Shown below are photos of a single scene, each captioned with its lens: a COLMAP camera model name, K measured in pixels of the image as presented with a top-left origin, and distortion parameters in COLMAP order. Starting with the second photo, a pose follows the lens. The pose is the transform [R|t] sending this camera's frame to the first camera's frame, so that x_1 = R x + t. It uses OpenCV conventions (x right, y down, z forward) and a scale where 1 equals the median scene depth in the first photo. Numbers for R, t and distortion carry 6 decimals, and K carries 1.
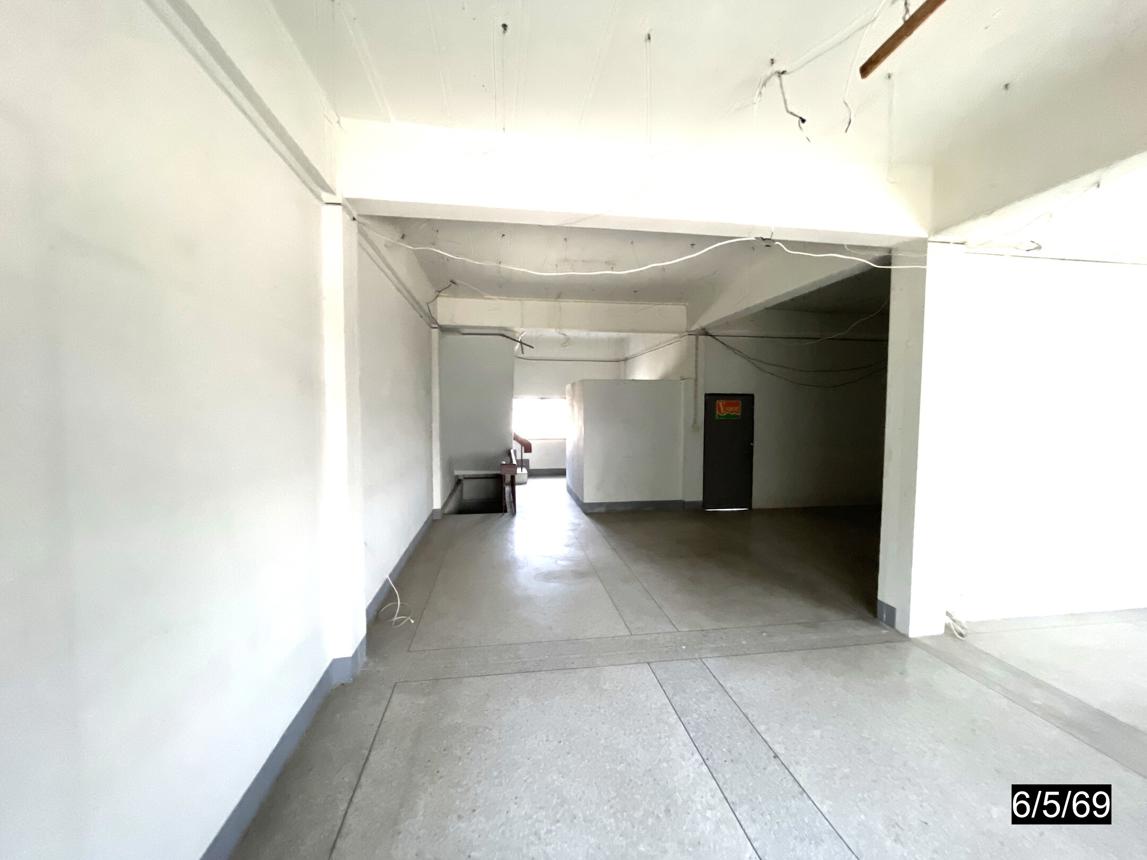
lens RADIAL K [[464.5, 0, 574.1], [0, 464.5, 428.2], [0, 0, 1]] dist [-0.000729, -0.000455]
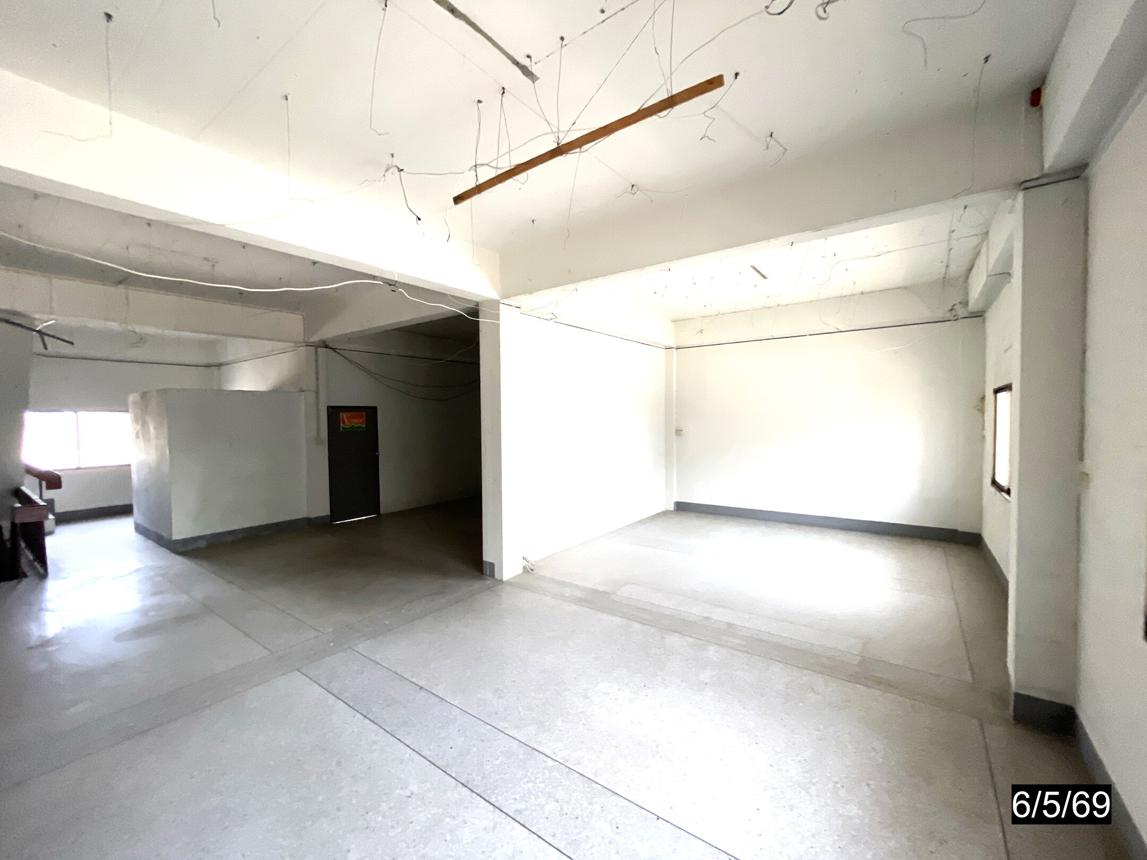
lens RADIAL K [[464.5, 0, 571.8], [0, 464.5, 431.1], [0, 0, 1]] dist [-0.000729, -0.000455]
pose [[0.712395, -0.037041, 0.700801, -0.082276], [0.049073, 0.998791, 0.002908, 0.003001], [-0.700061, 0.032319, 0.713351, -0.135679]]
